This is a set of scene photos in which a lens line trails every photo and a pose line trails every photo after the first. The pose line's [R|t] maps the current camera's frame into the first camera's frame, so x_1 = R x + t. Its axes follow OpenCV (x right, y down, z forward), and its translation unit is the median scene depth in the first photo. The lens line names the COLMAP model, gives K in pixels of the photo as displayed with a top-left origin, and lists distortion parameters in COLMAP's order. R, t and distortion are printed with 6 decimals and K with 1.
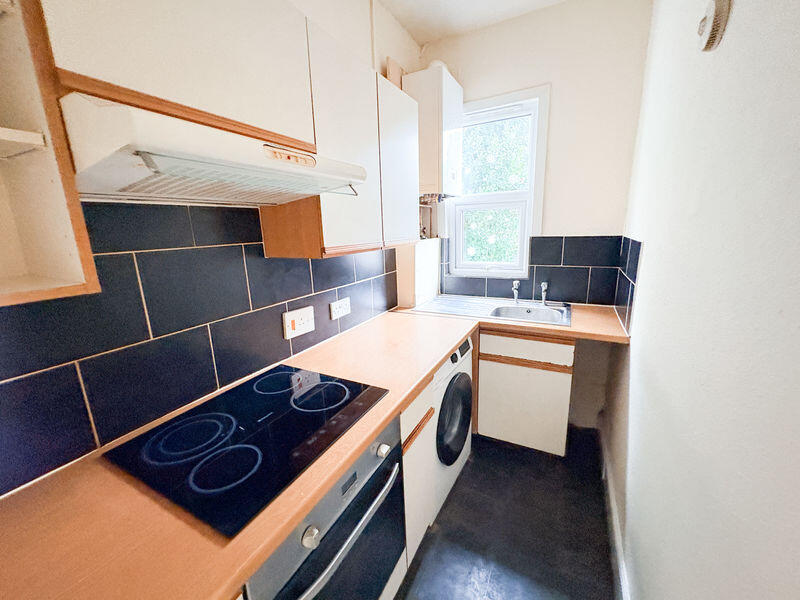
lens RADIAL K [[315.4, 0, 400.0], [0, 315.4, 300.0], [0, 0, 1]] dist [-0.000098, -0.000431]
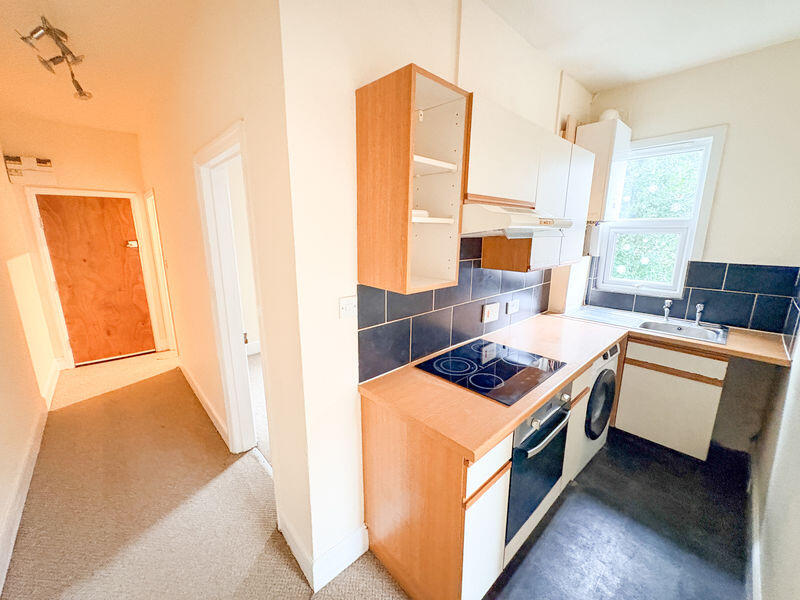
lens RADIAL K [[315.4, 0, 400.0], [0, 315.4, 300.0], [0, 0, 1]] dist [-0.000098, -0.000431]
pose [[0.943884, 0.103556, -0.313622, -0.188988], [-0.105392, 0.994368, 0.011143, 0.028443], [0.313010, 0.022535, 0.949483, -0.373641]]
